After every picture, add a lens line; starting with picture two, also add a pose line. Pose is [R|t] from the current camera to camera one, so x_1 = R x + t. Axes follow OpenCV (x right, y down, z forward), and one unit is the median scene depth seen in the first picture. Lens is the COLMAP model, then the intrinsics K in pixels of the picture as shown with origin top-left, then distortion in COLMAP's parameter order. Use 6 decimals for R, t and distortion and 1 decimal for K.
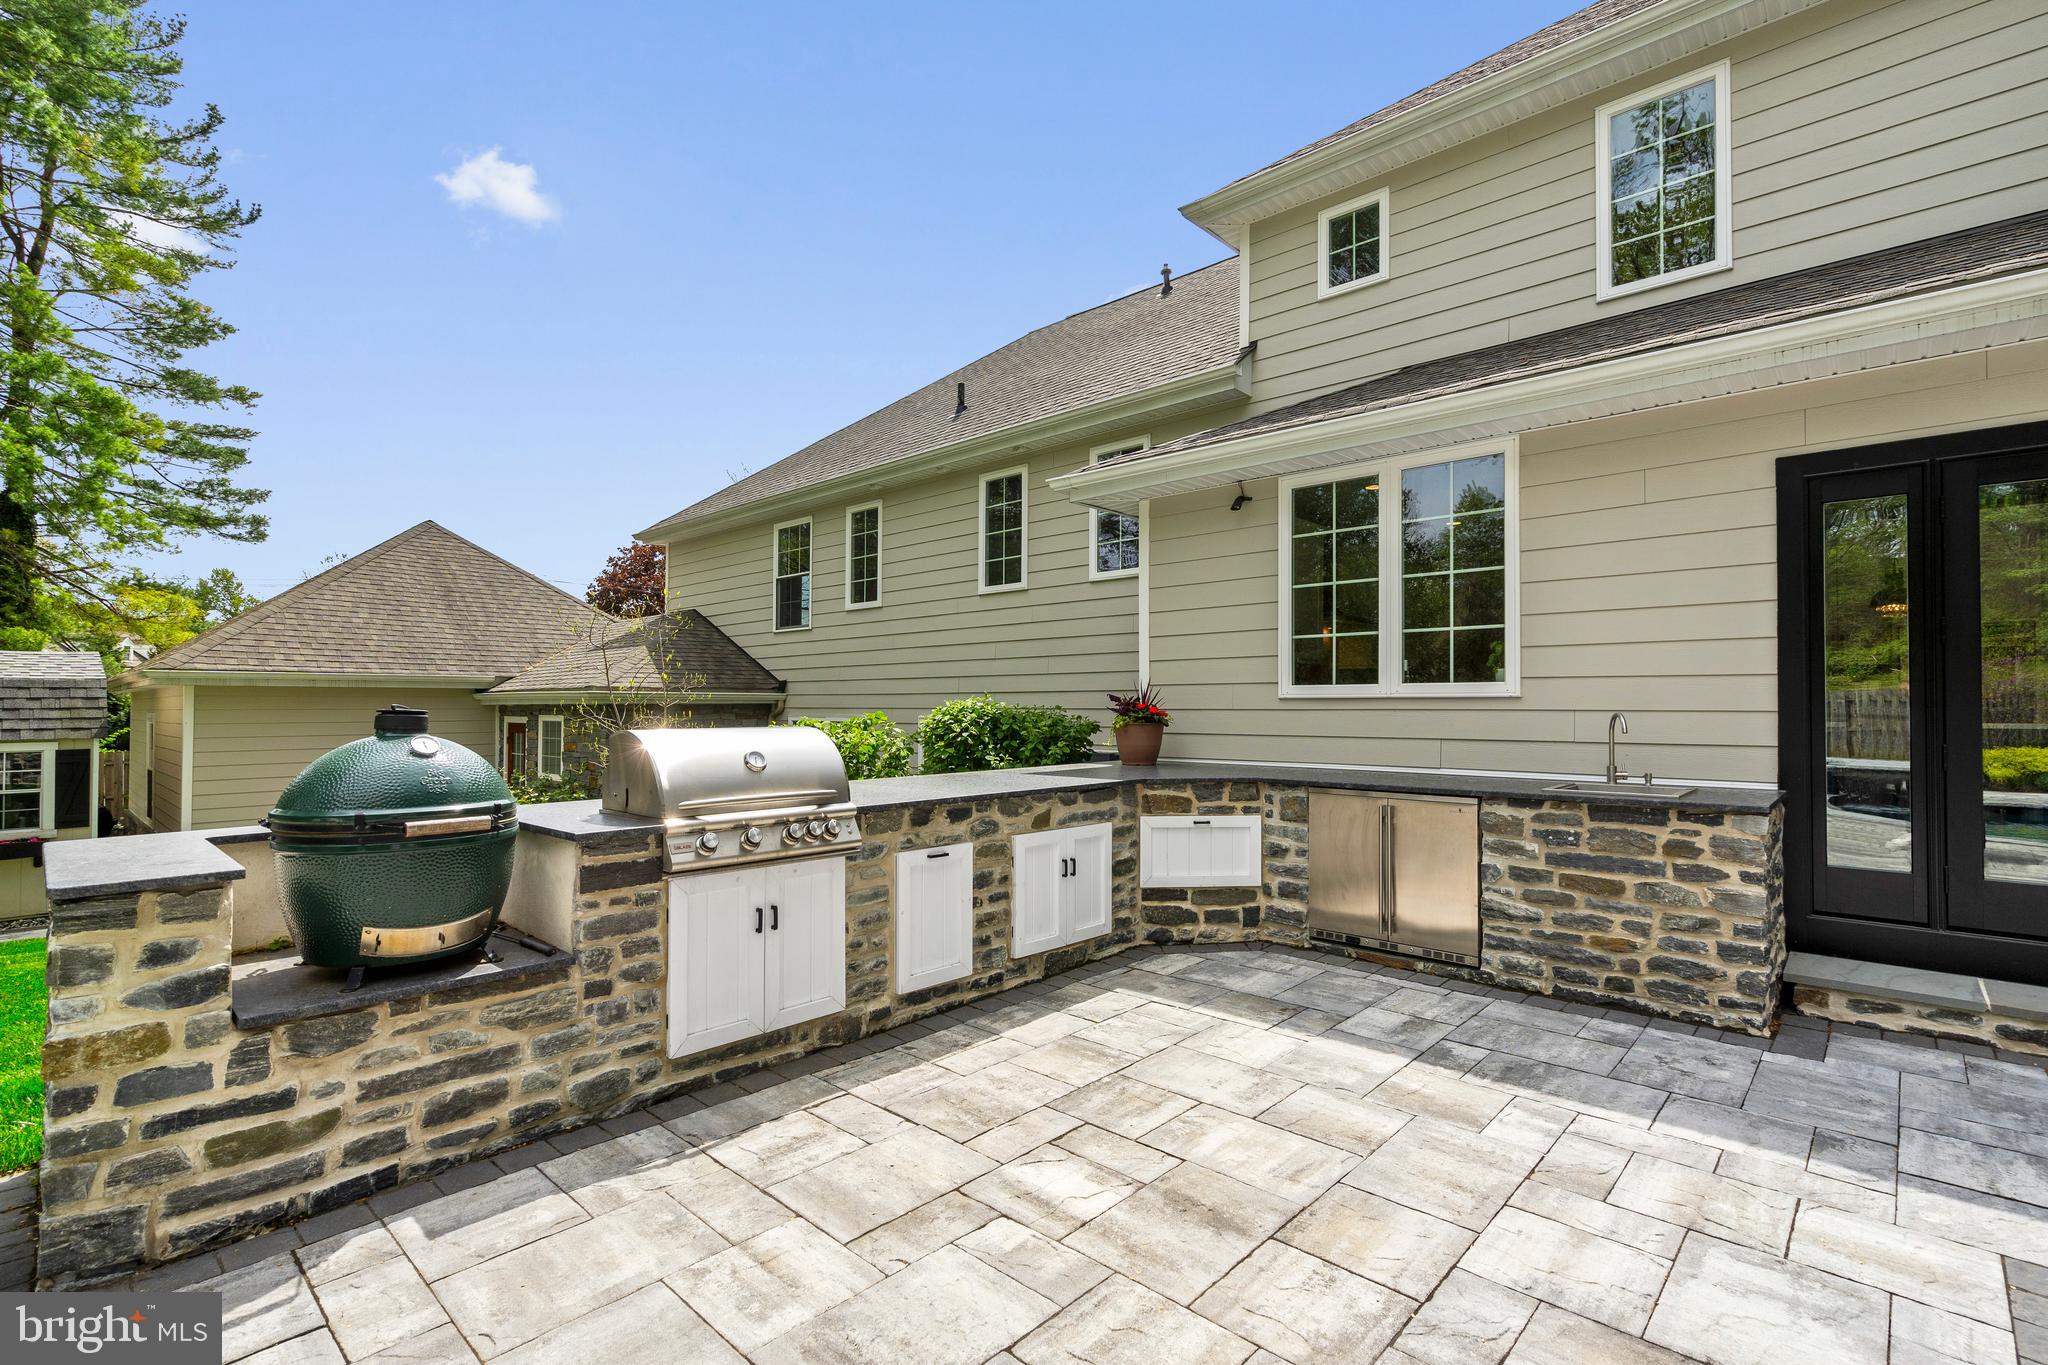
lens RADIAL K [[949.1, 0, 1027.2], [0, 949.1, 708.6], [0, 0, 1]] dist [-0.005149, 0.002381]
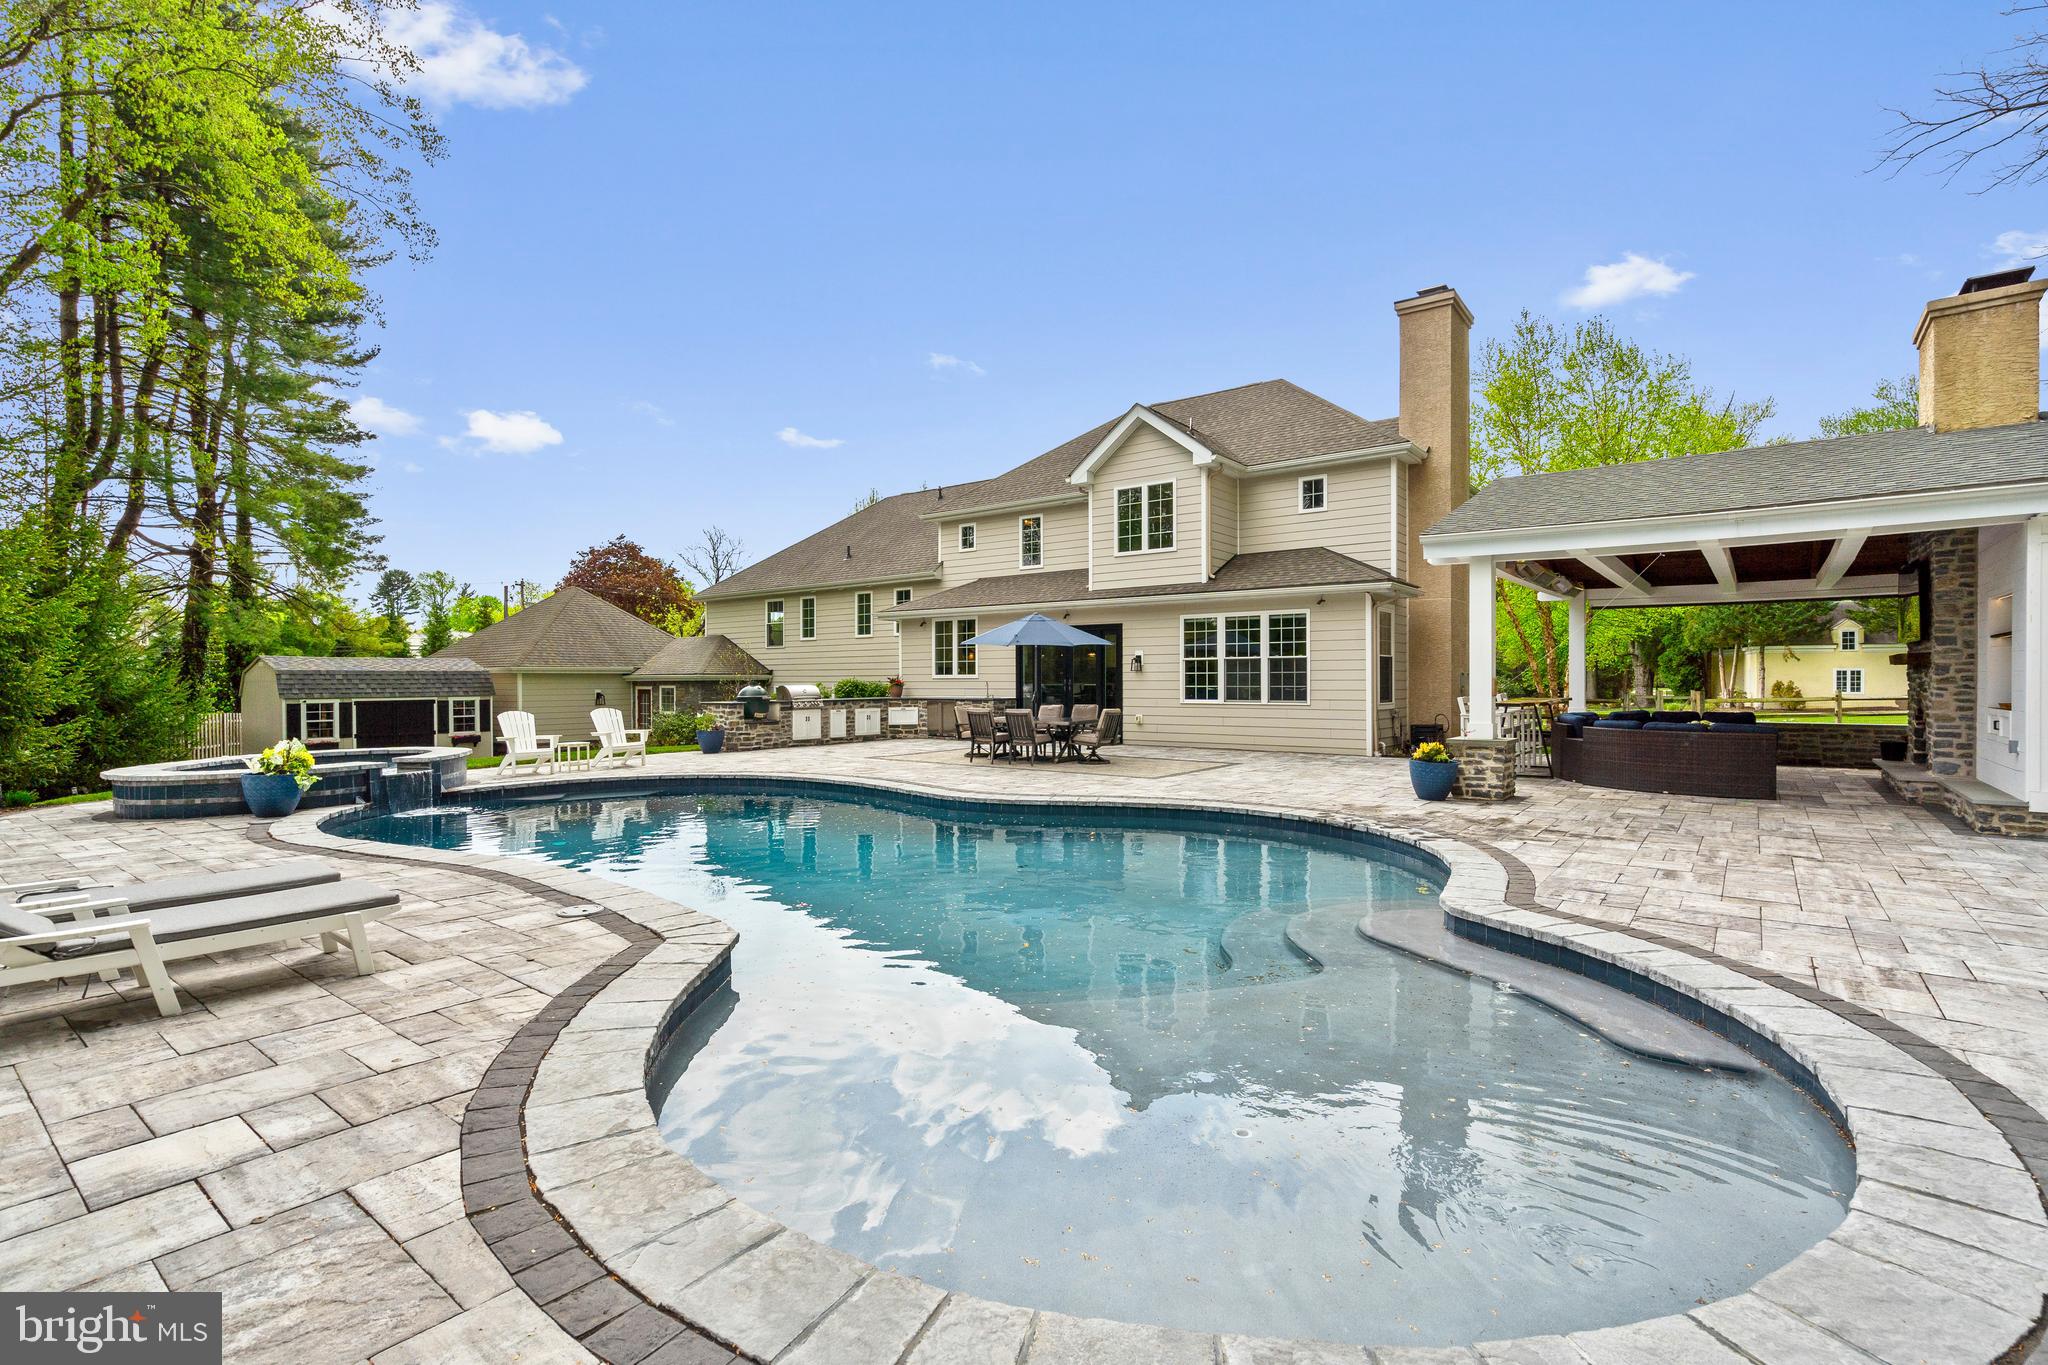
lens RADIAL K [[949.1, 0, 1009.5], [0, 949.1, 683.8], [0, 0, 1]] dist [-0.005149, 0.002381]
pose [[0.996714, -0.002599, 0.080964, 0.335871], [0.002568, 0.999997, 0.000483, 0.010591], [-0.080965, -0.000273, 0.996717, -3.420582]]
